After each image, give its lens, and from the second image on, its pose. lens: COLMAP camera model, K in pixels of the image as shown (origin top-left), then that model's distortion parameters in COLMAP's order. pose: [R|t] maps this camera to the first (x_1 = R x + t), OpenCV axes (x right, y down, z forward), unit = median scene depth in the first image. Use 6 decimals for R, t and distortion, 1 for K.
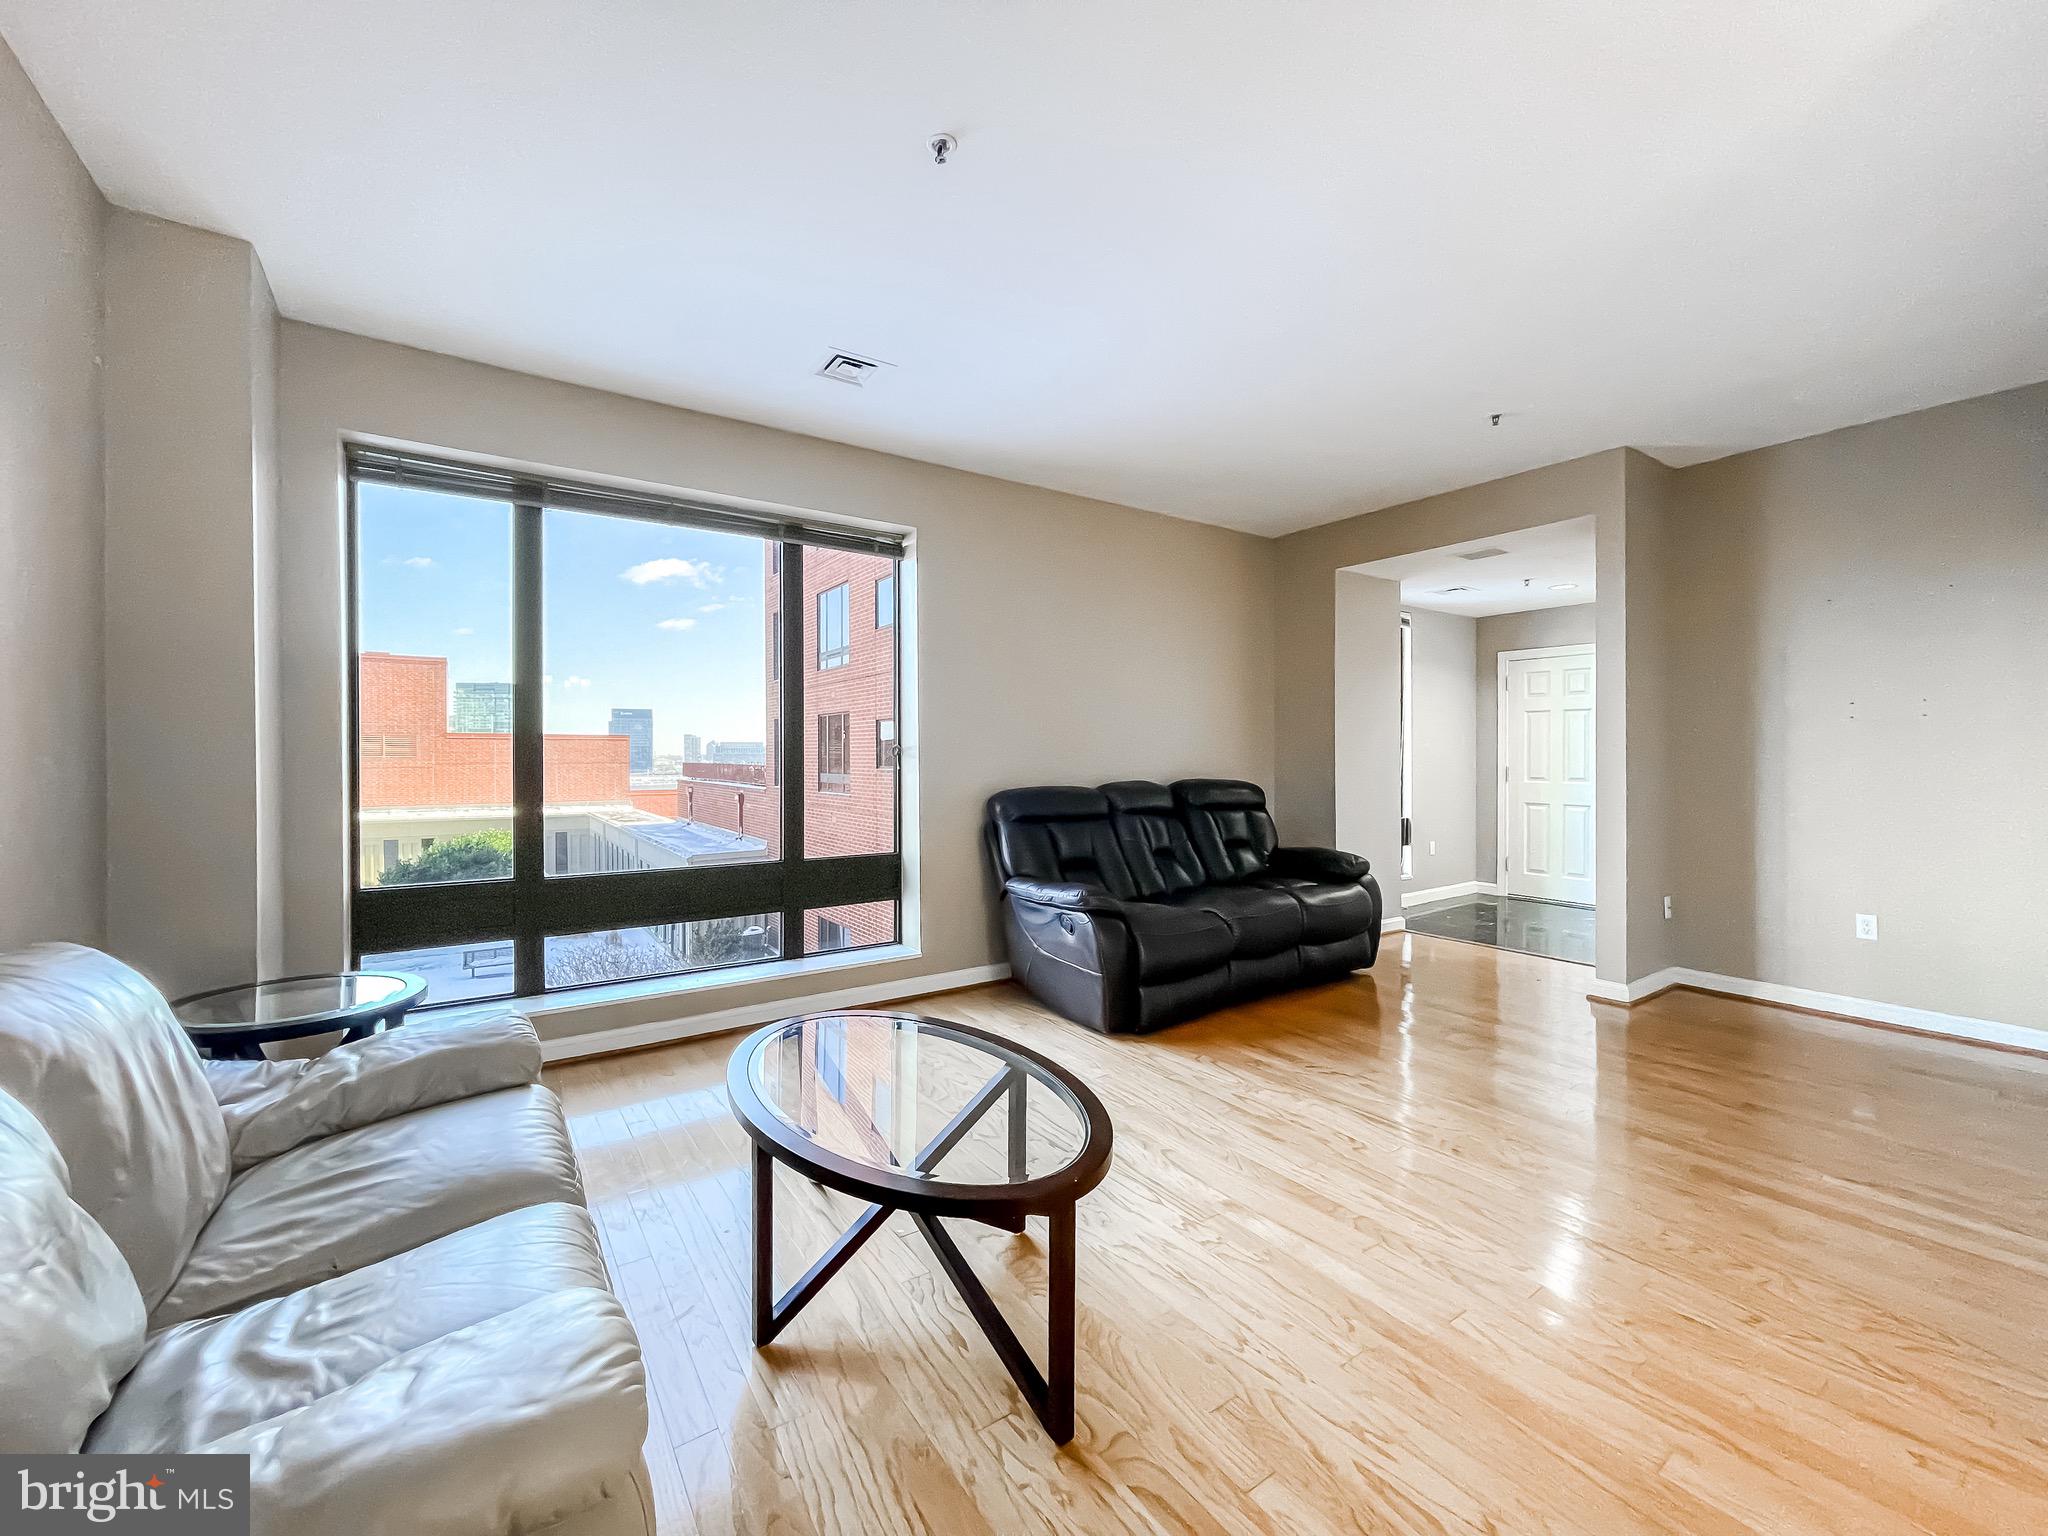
lens RADIAL K [[823.6, 0, 1023.0], [0, 823.6, 762.5], [0, 0, 1]] dist [-0.001537, -0.000575]
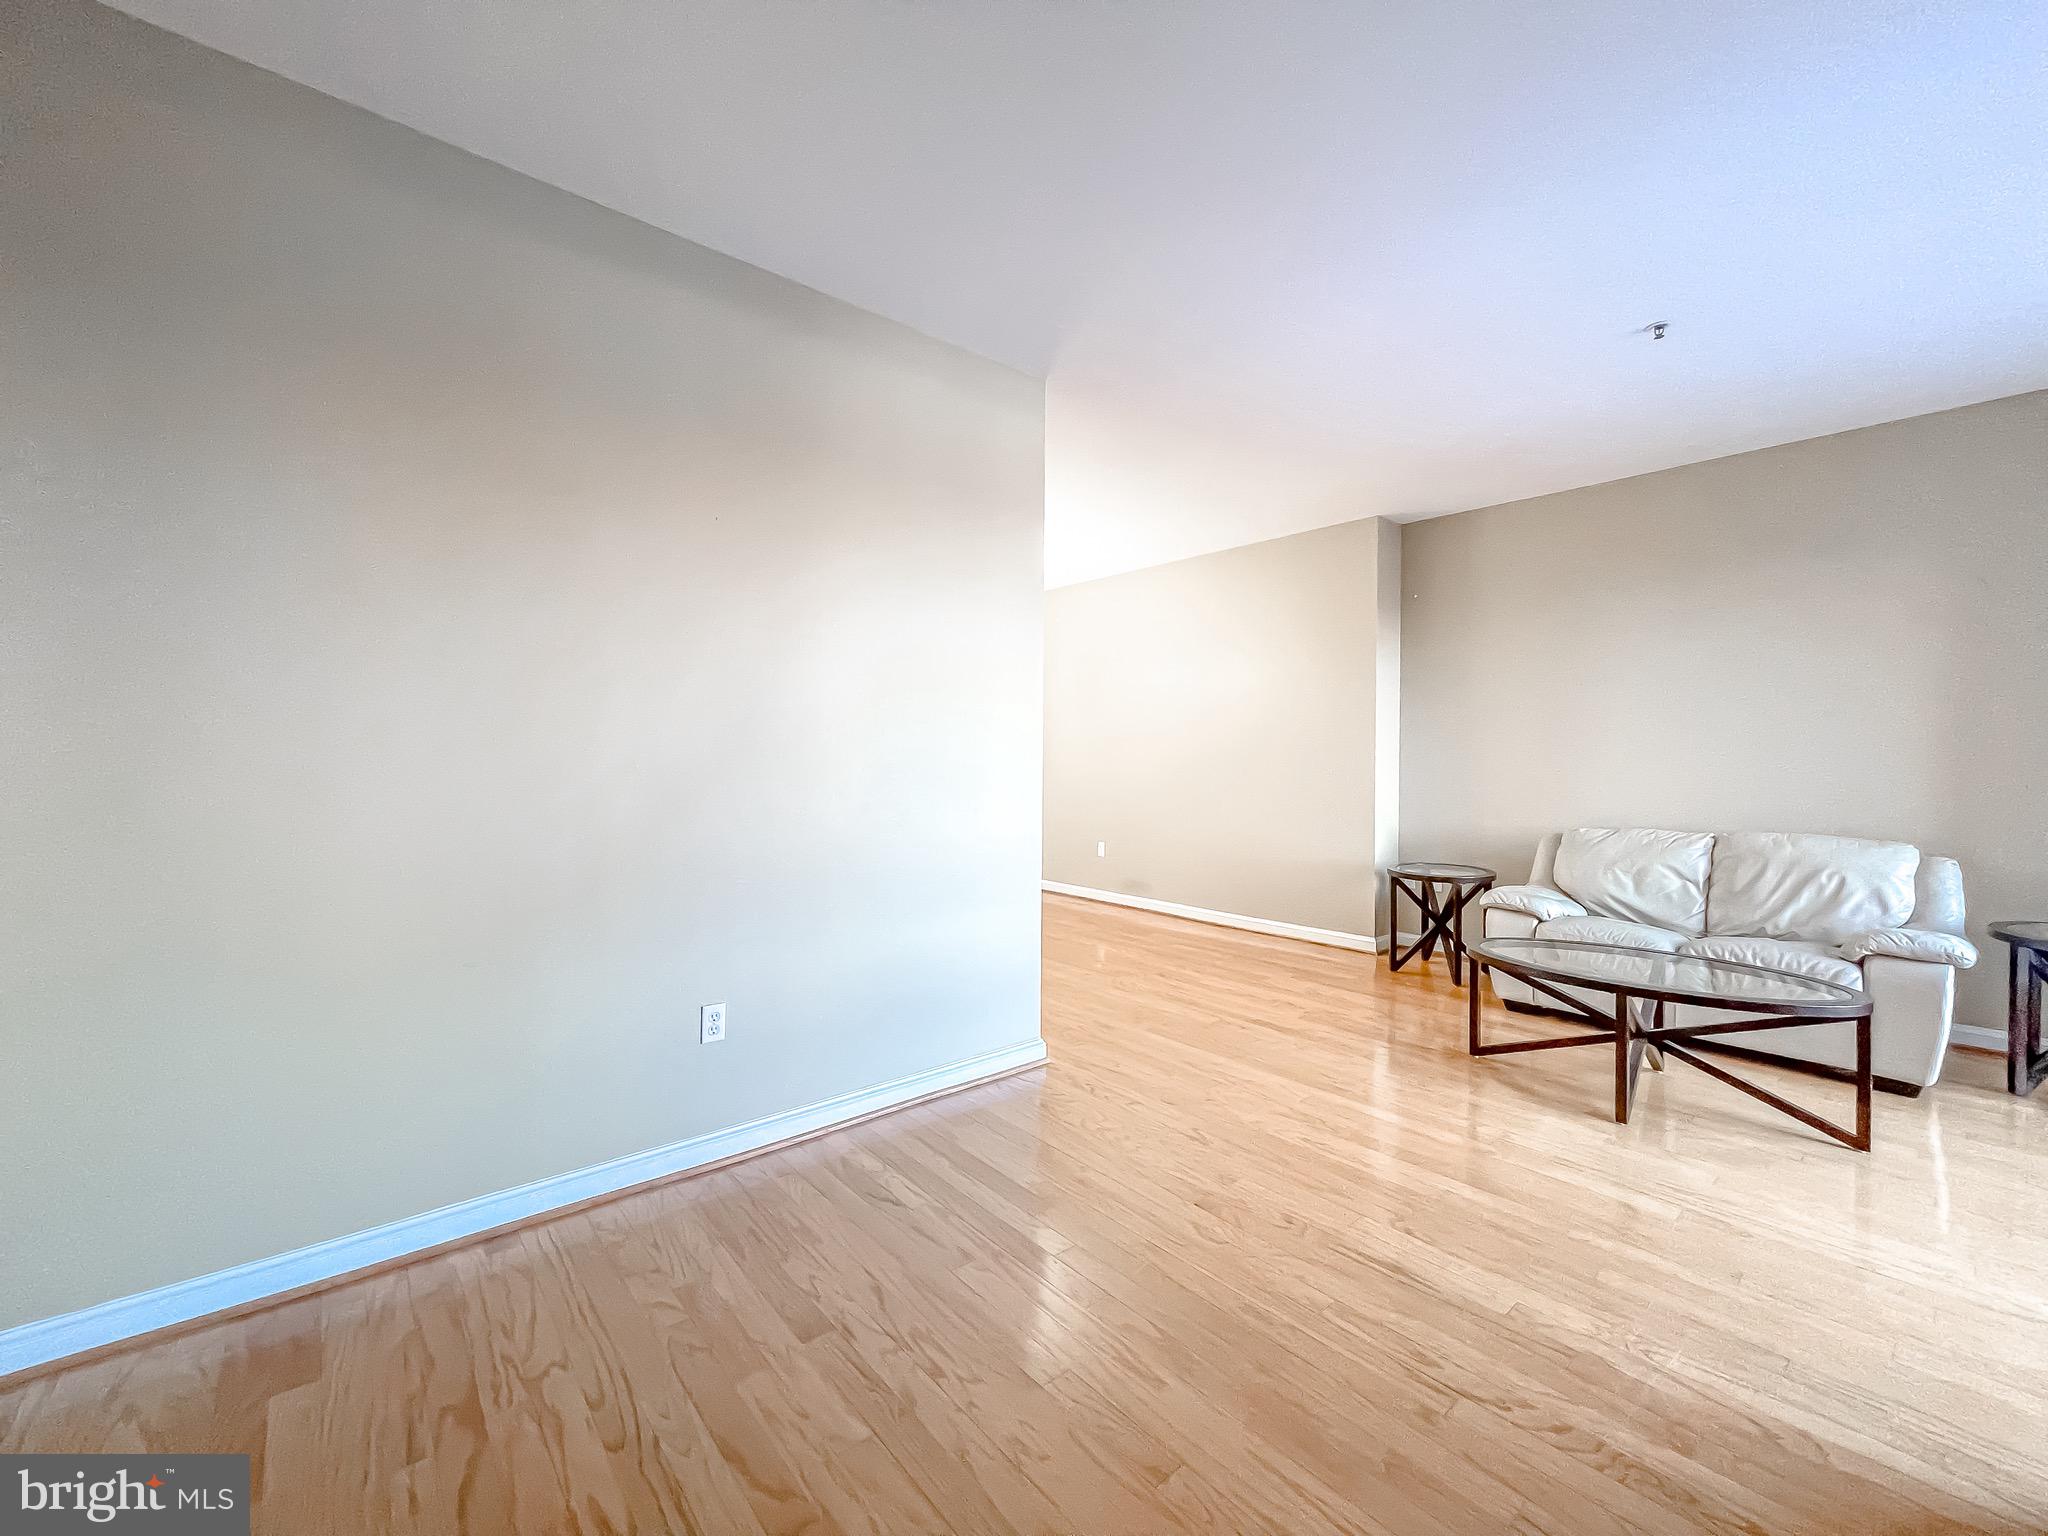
lens RADIAL K [[823.6, 0, 1023.0], [0, 823.6, 762.5], [0, 0, 1]] dist [-0.001537, -0.000575]
pose [[-0.994782, -0.002193, -0.102002, 0.558845], [-0.003685, 0.999889, 0.014443, -0.010047], [0.101959, 0.014744, -0.994679, 1.138177]]
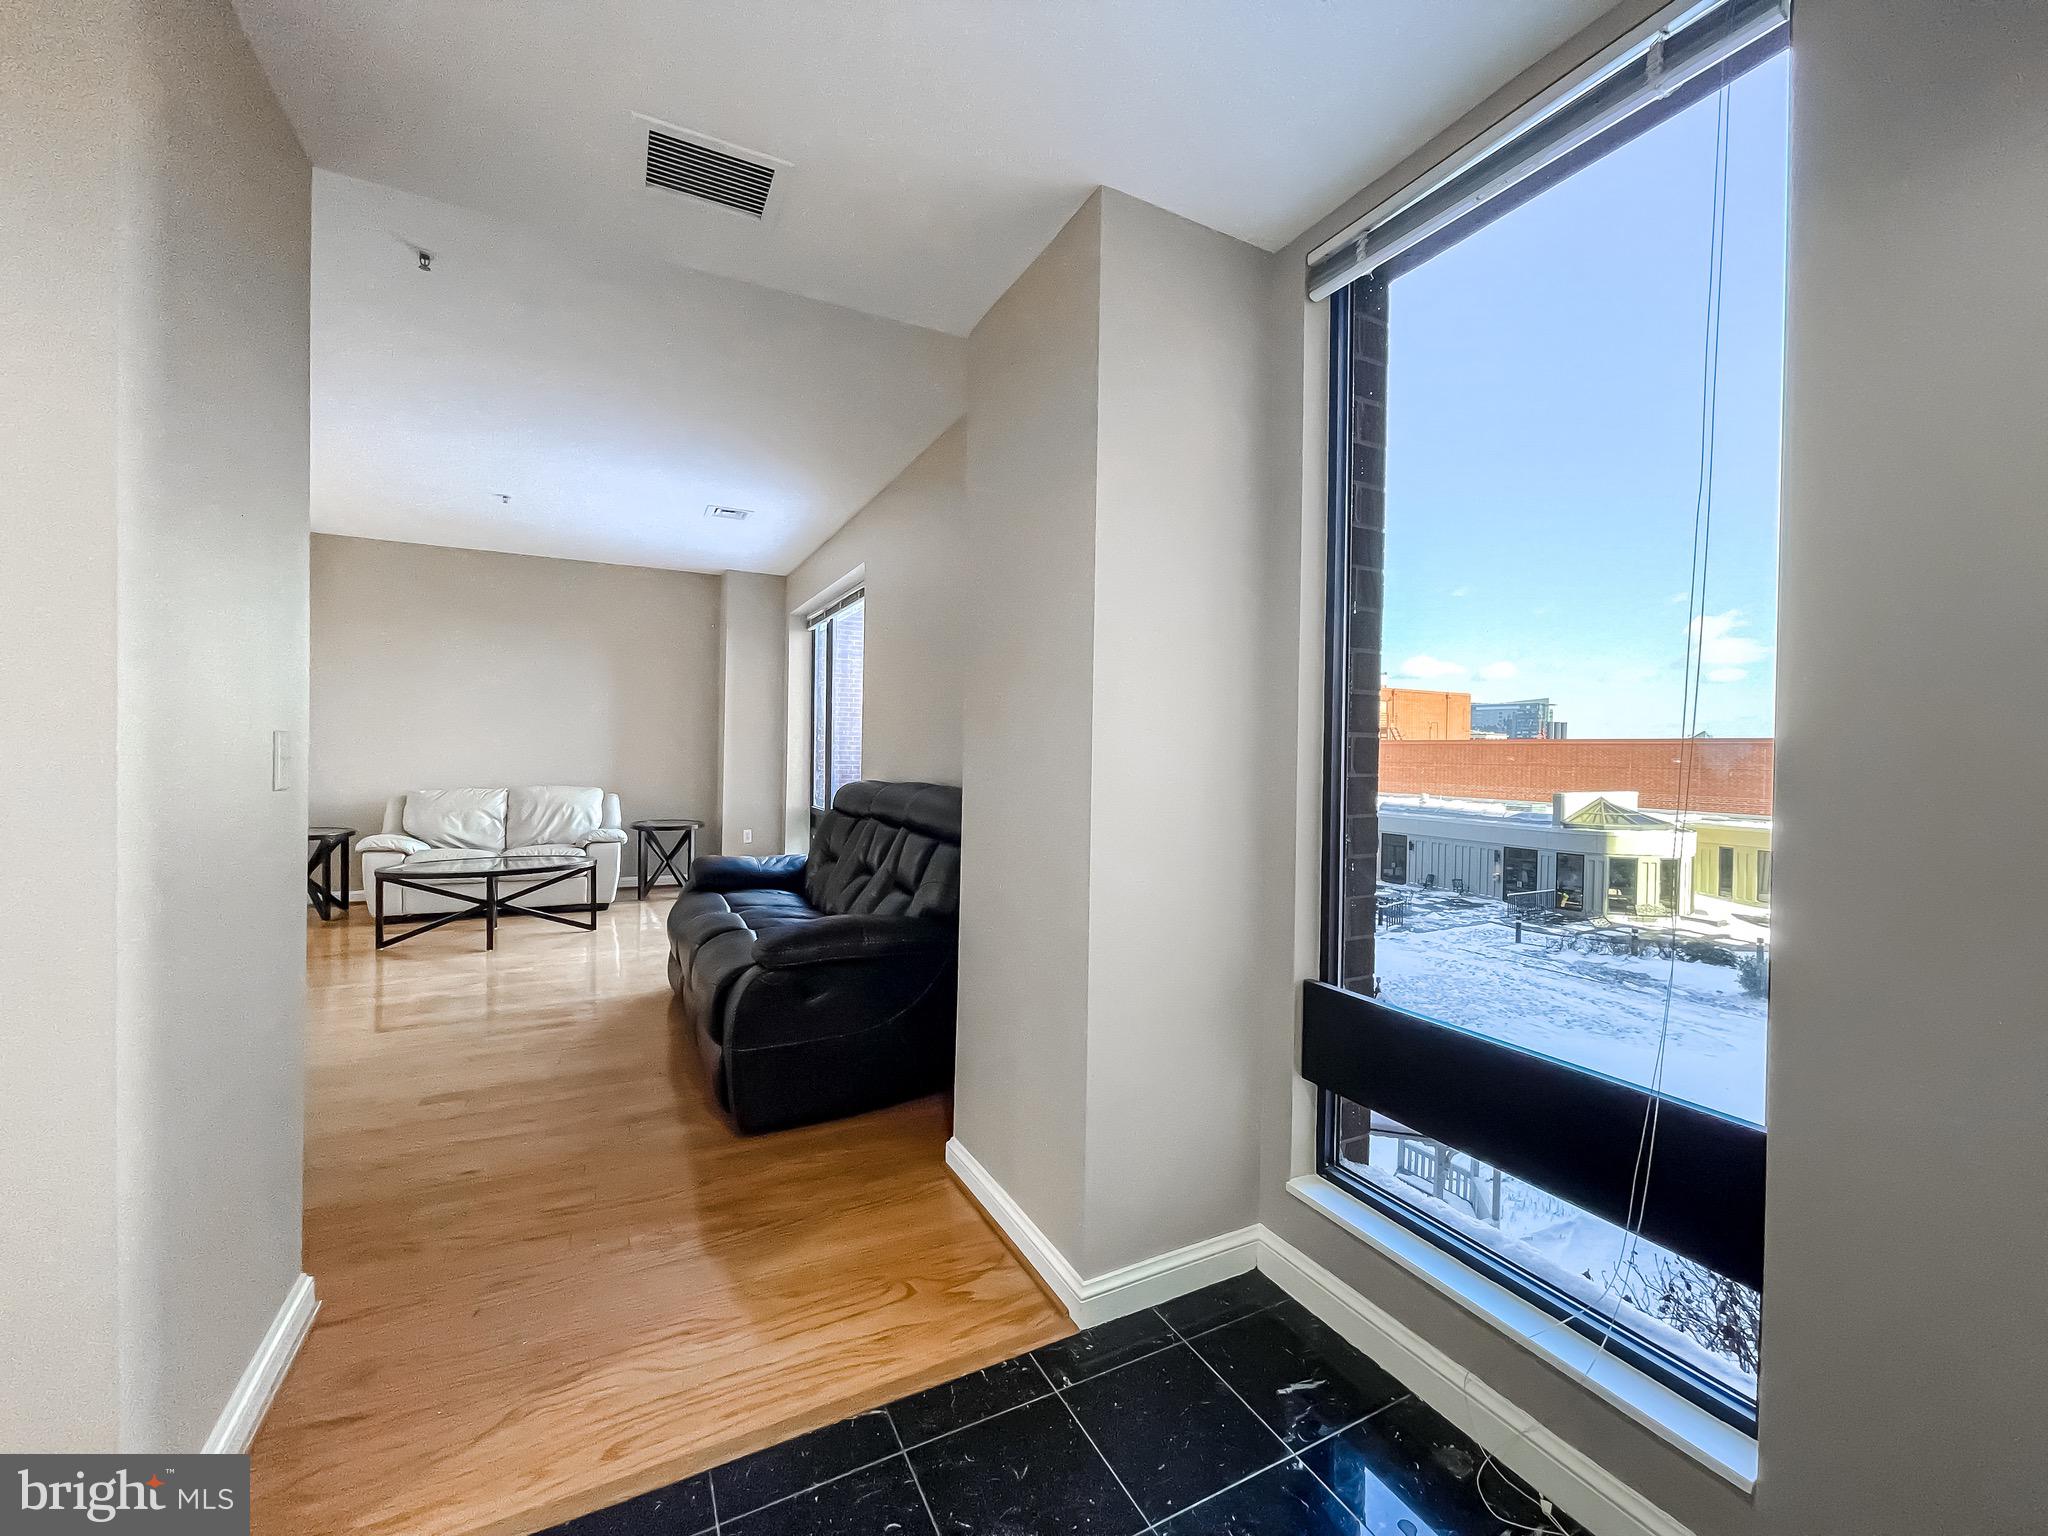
lens RADIAL K [[823.6, 0, 1023.0], [0, 823.6, 762.5], [0, 0, 1]] dist [-0.001537, -0.000575]
pose [[-0.126218, 0.013505, -0.991911, 1.080118], [-0.024127, 0.999570, 0.016680, -0.014980], [0.991709, 0.026037, -0.125838, 1.429418]]
